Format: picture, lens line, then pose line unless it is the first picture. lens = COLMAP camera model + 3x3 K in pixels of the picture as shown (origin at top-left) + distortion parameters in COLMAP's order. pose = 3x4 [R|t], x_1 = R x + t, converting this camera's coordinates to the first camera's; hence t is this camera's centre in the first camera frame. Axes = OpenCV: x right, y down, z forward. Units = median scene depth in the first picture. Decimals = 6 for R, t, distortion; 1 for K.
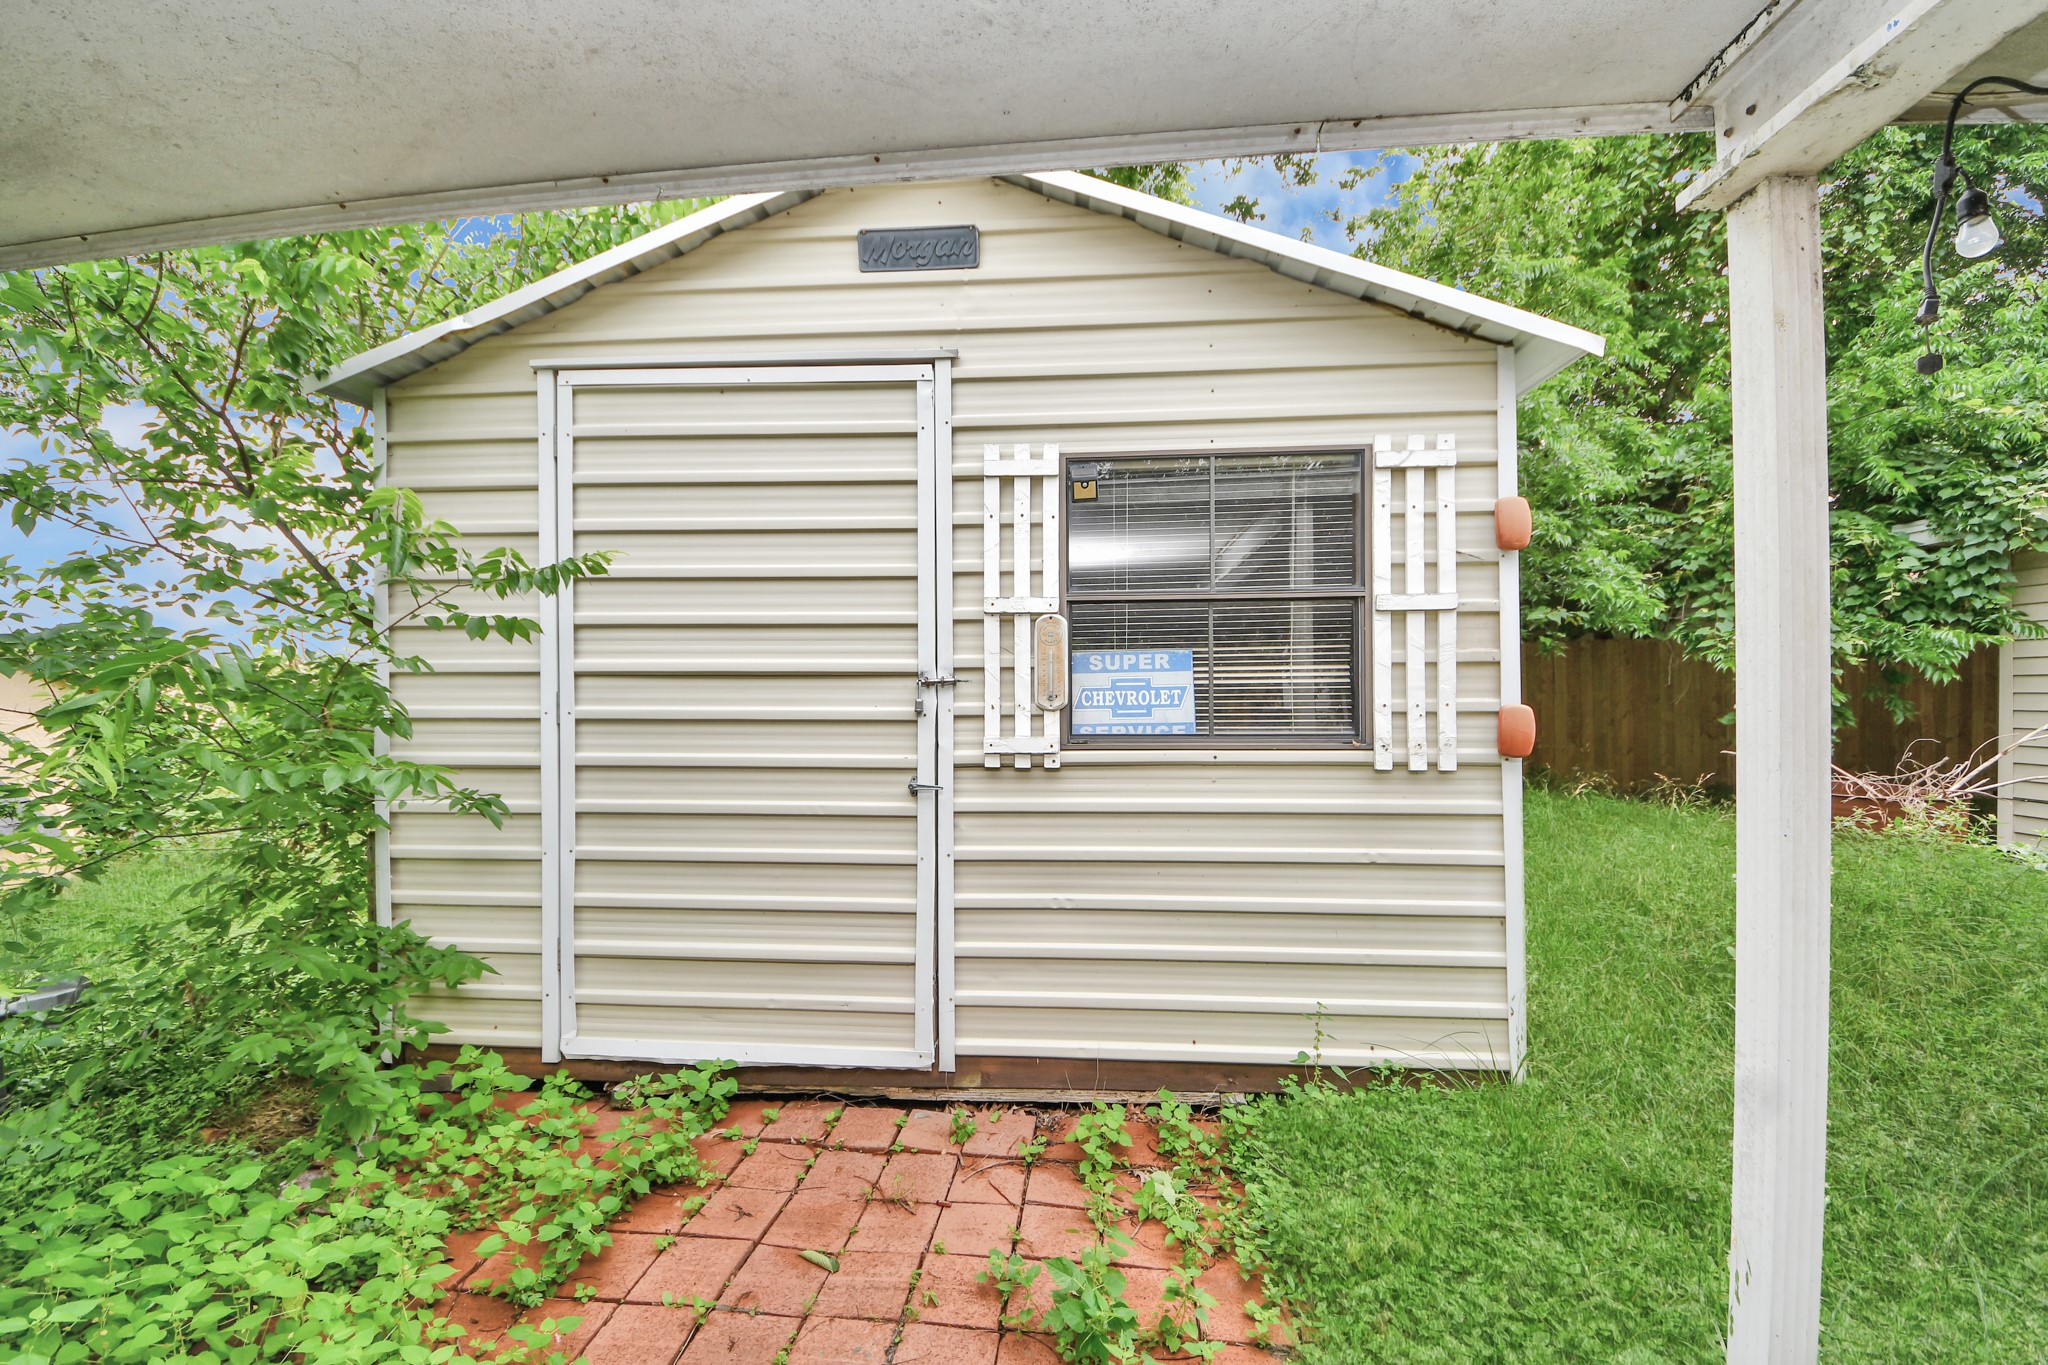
lens RADIAL K [[709.4, 0, 1020.9], [0, 709.4, 696.7], [0, 0, 1]] dist [-0.011035, -0.004443]
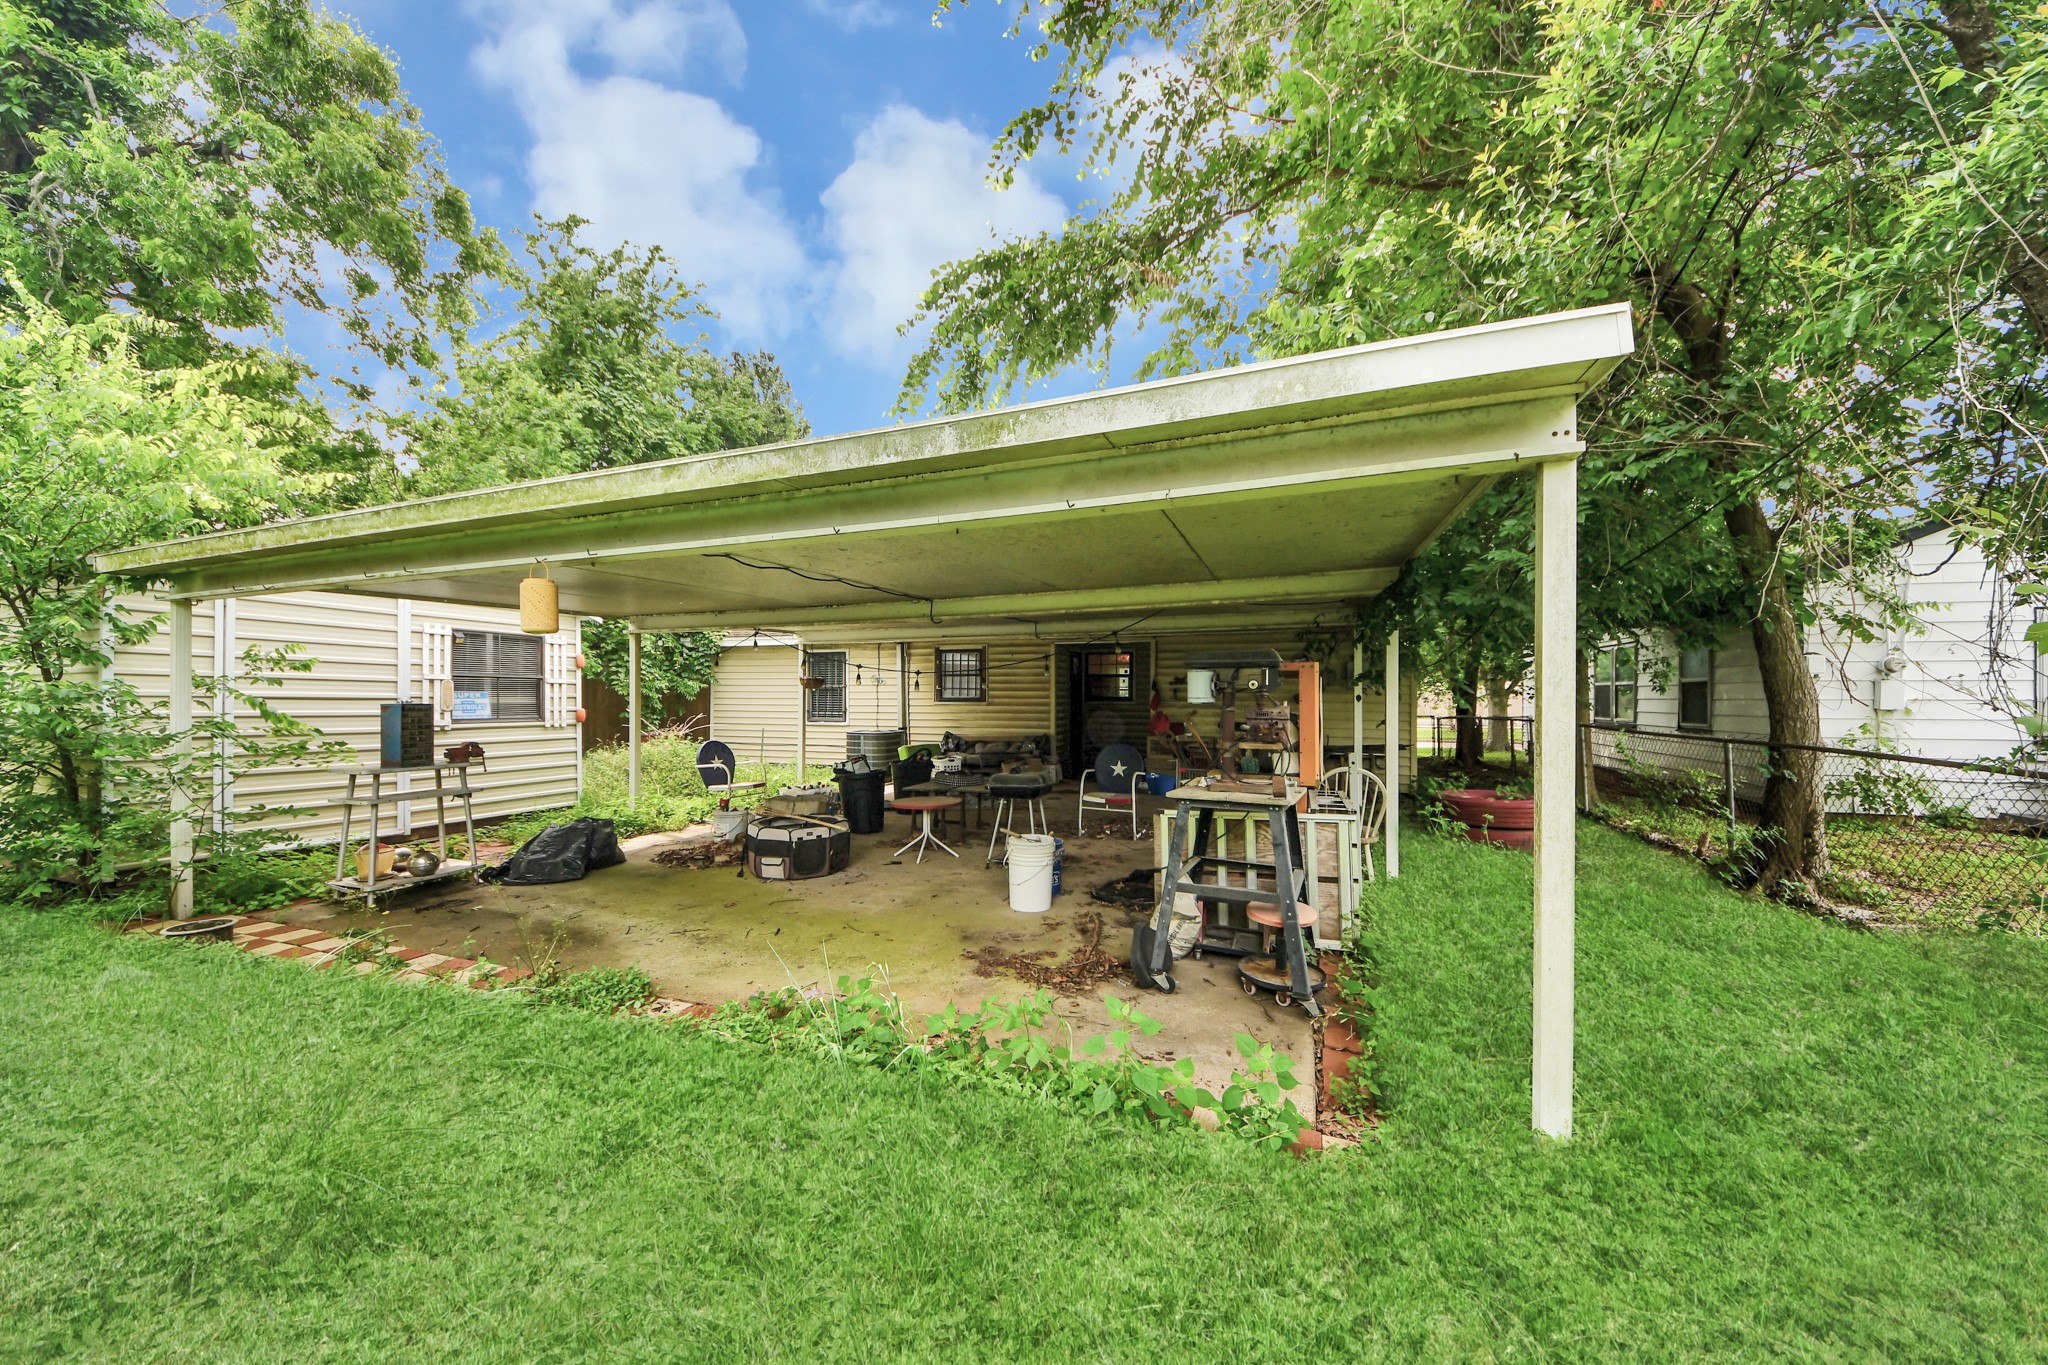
lens RADIAL K [[748.1, 0, 1043.6], [0, 748.1, 696.7], [0, 0, 1]] dist [0.030680, -0.025741]
pose [[0.257722, 0.009303, 0.966174, -2.431236], [0.001635, 0.999948, -0.010065, -0.007816], [-0.966218, 0.004174, 0.257693, -2.314649]]
